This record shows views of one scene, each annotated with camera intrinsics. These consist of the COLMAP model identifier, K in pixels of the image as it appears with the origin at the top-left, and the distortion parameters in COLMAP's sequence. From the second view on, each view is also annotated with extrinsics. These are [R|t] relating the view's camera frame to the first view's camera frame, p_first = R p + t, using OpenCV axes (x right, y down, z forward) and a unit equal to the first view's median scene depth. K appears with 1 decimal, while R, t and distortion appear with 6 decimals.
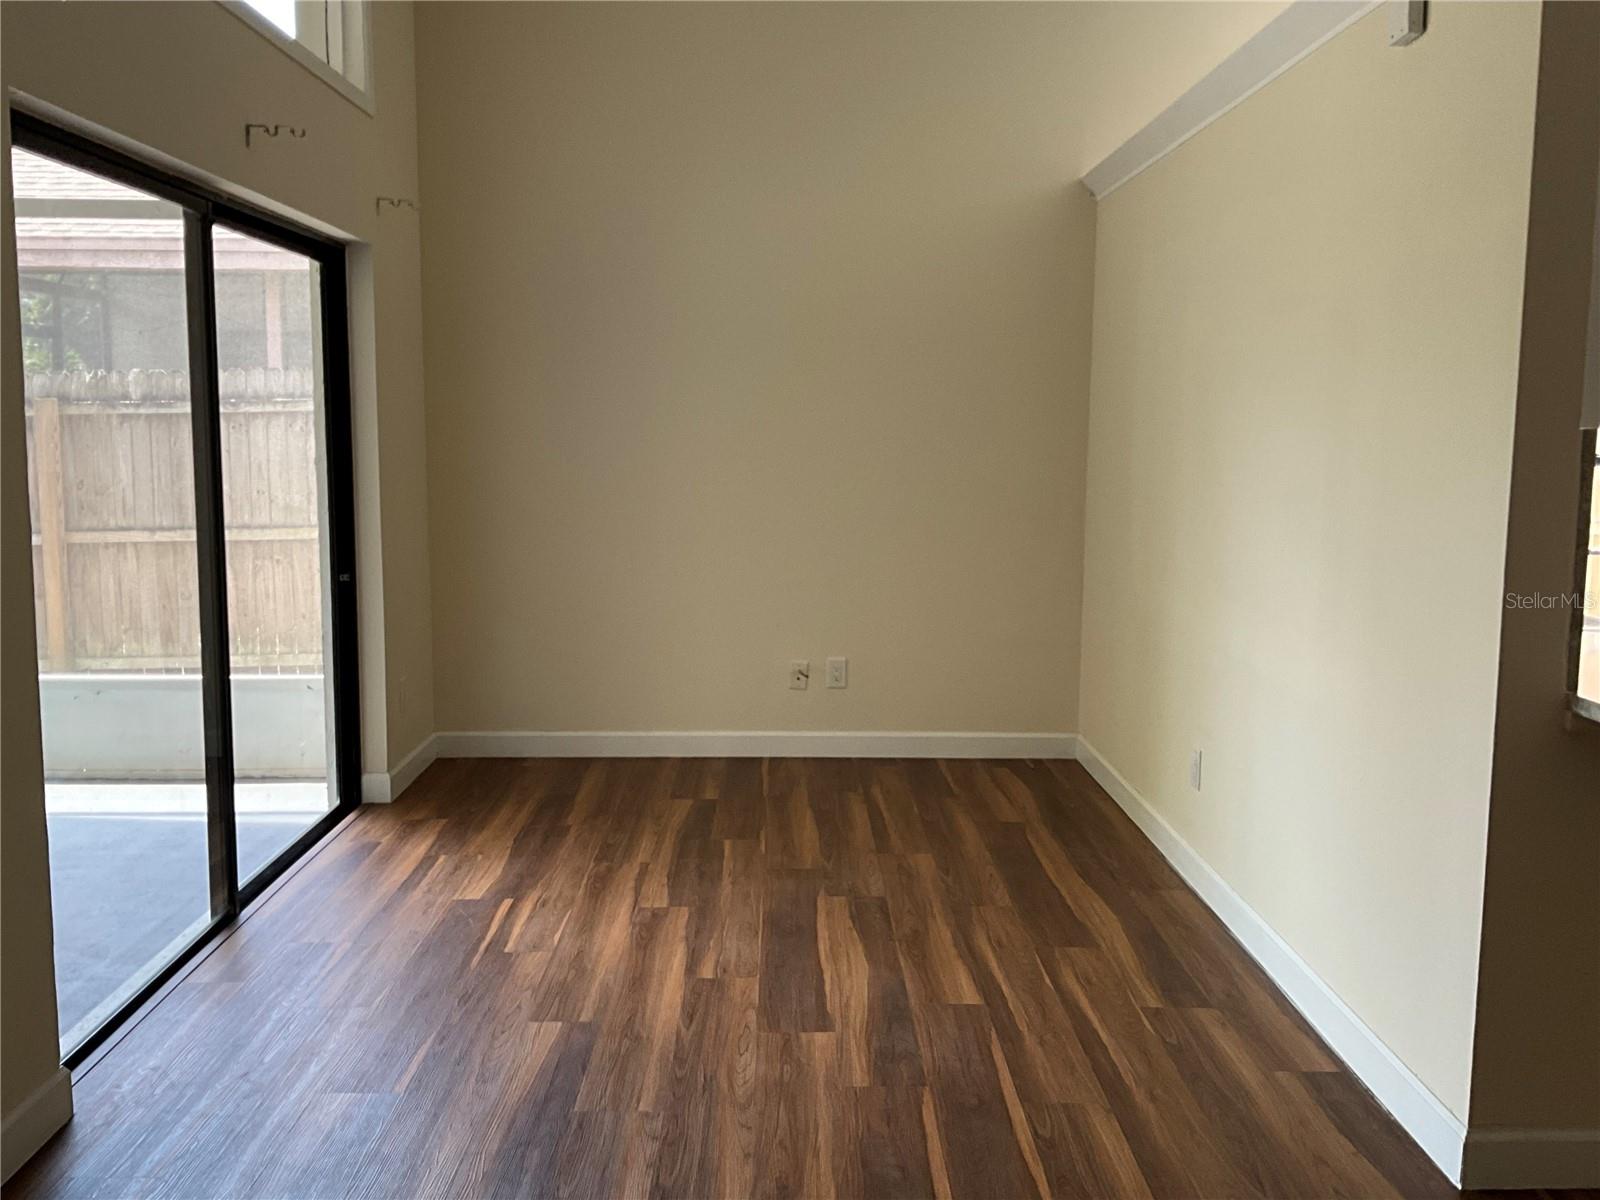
lens RADIAL K [[1435.2, 0, 799.6], [0, 1435.2, 600.6], [0, 0, 1]] dist [-0.001159, 0.001405]
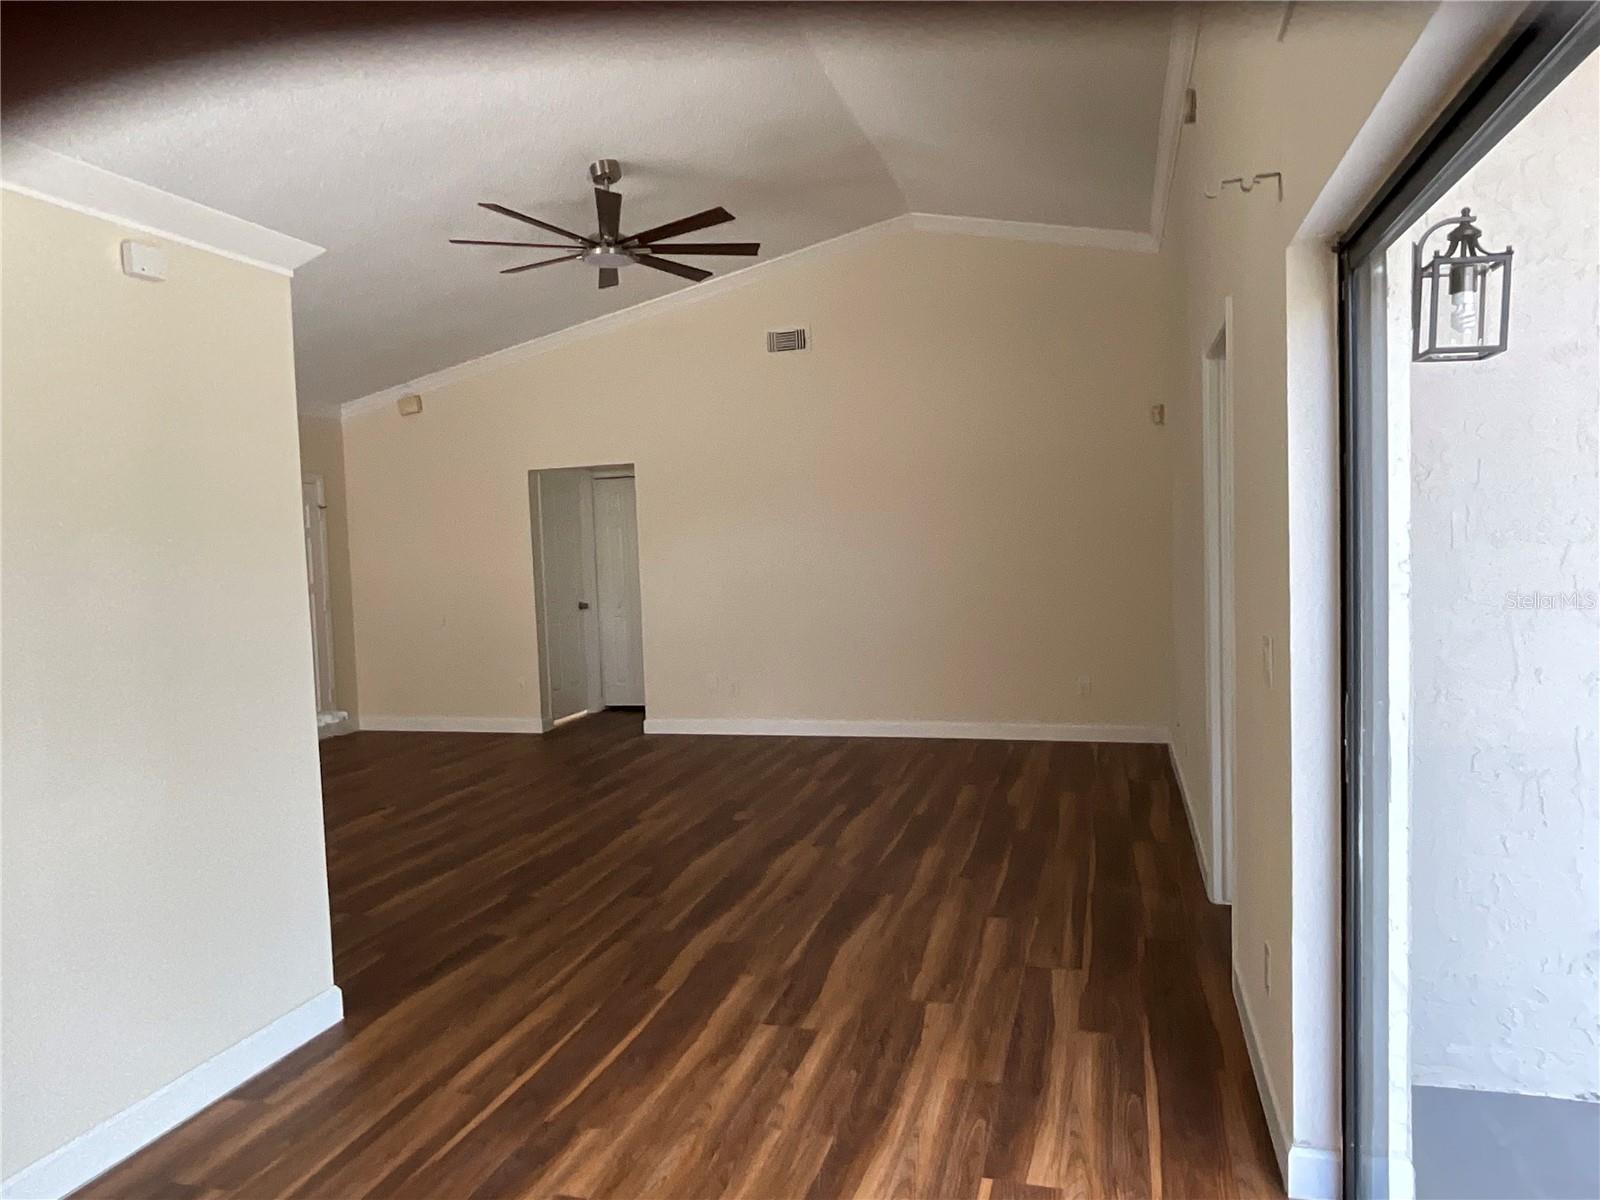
lens RADIAL K [[1064.8, 0, 800.2], [0, 1064.8, 602.4], [0, 0, 1]] dist [-0.007416, -0.004539]
pose [[-0.957444, 0.010280, 0.288437, -0.386239], [0.060270, 0.984454, 0.164976, -0.227531], [-0.282257, 0.175340, -0.943179, 1.746346]]
